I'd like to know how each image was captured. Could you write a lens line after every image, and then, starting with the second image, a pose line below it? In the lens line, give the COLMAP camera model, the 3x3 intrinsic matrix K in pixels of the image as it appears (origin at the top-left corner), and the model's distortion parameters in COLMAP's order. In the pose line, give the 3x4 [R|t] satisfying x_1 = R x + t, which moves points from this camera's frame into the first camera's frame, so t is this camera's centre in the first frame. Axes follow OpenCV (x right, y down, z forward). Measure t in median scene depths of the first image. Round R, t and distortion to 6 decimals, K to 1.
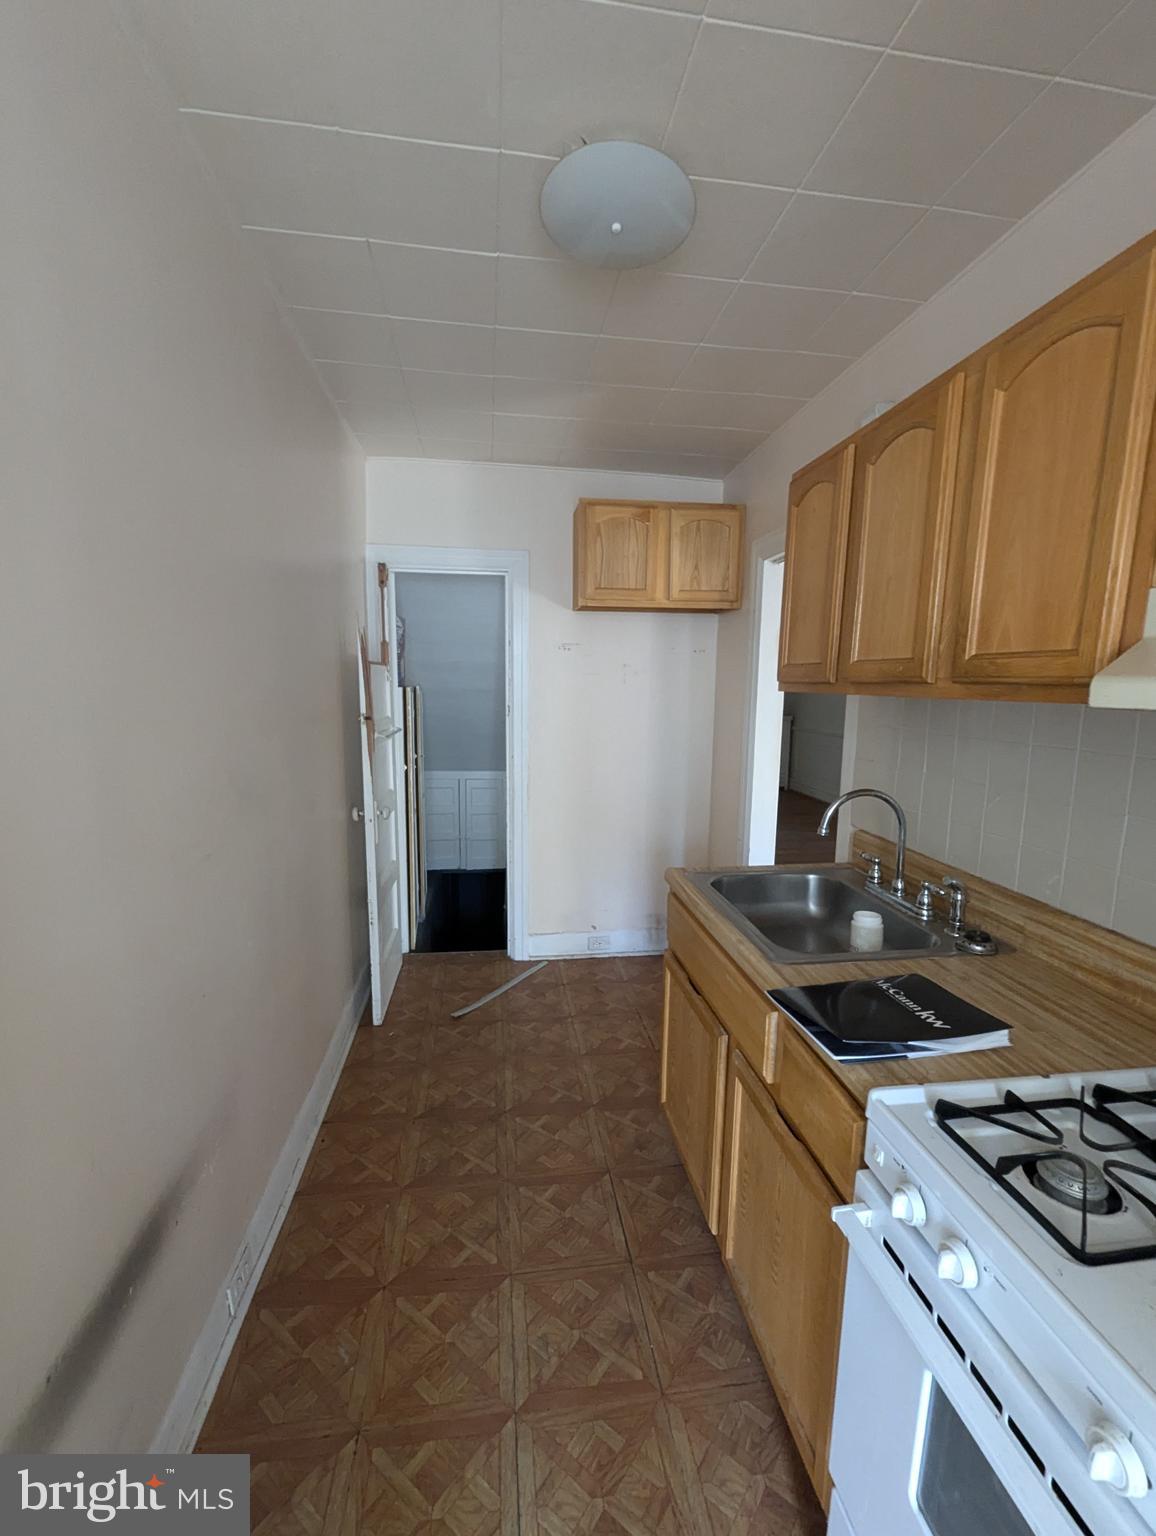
lens RADIAL K [[630.6, 0, 576.8], [0, 630.6, 773.4], [0, 0, 1]] dist [0.000972, 0.000538]
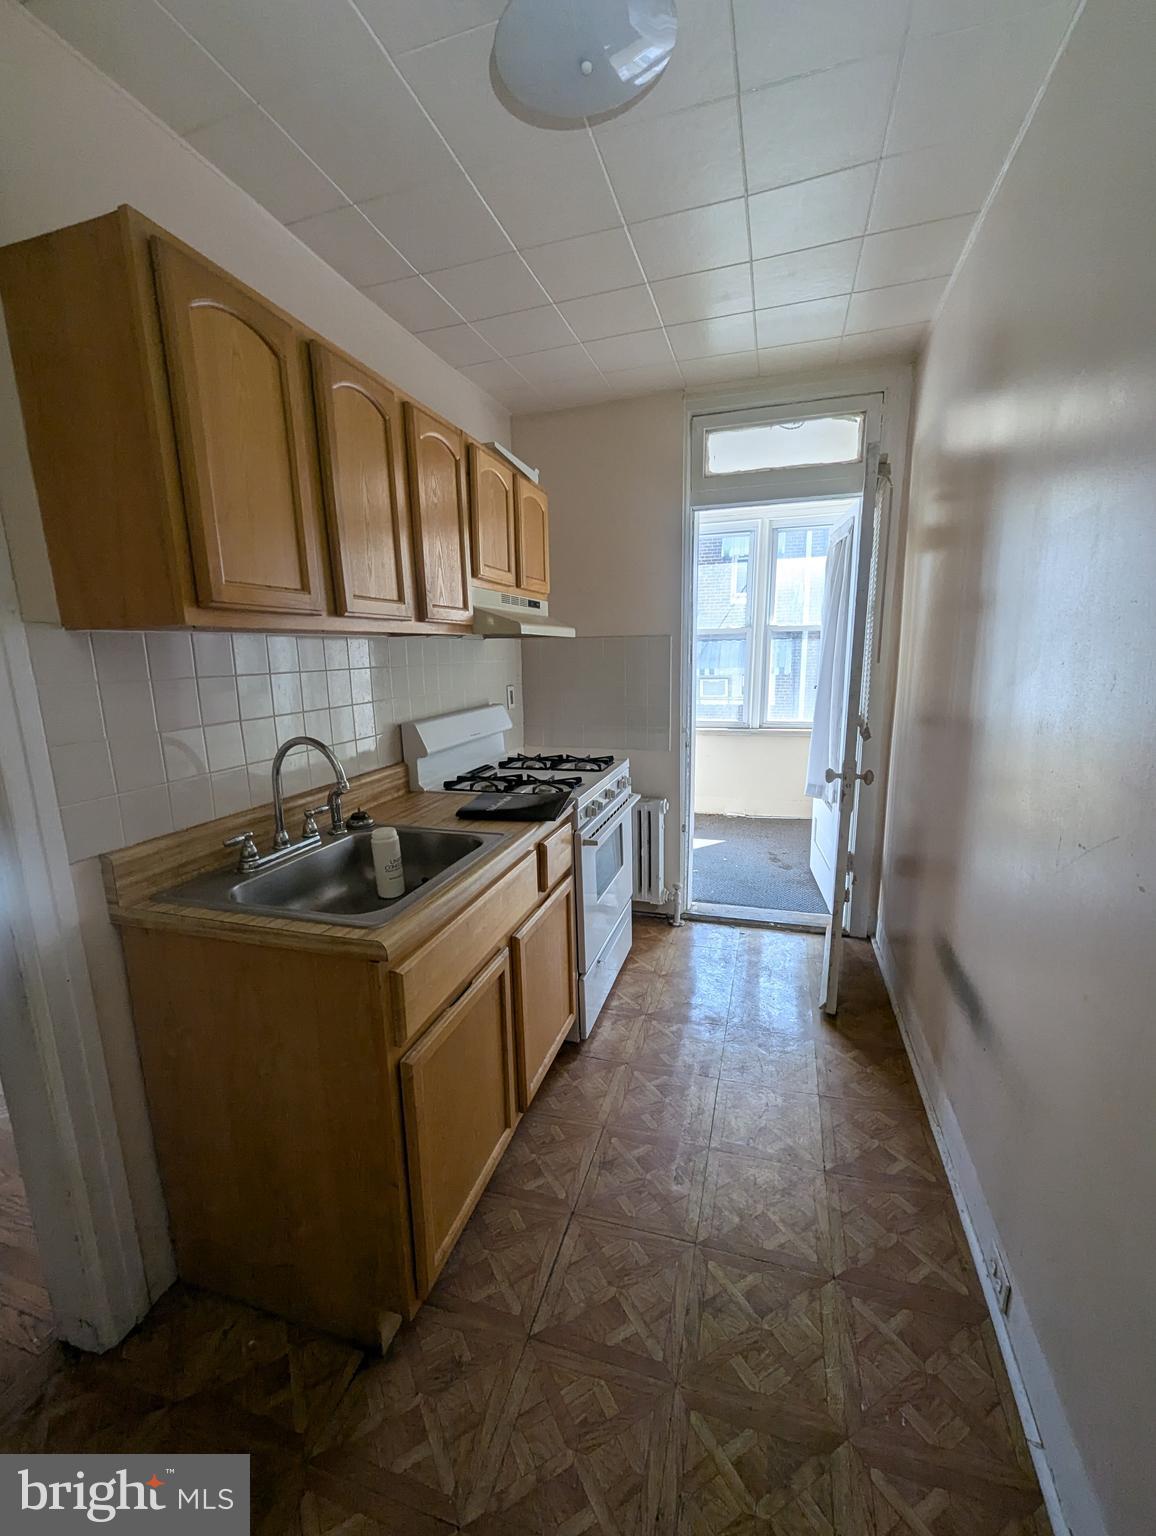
lens RADIAL K [[630.6, 0, 572.9], [0, 630.6, 775.6], [0, 0, 1]] dist [0.000972, 0.000538]
pose [[-0.902779, -0.077036, 0.423150, -0.284143], [0.074441, 0.940996, 0.330128, -0.197334], [-0.423615, 0.329532, -0.843777, 1.640293]]
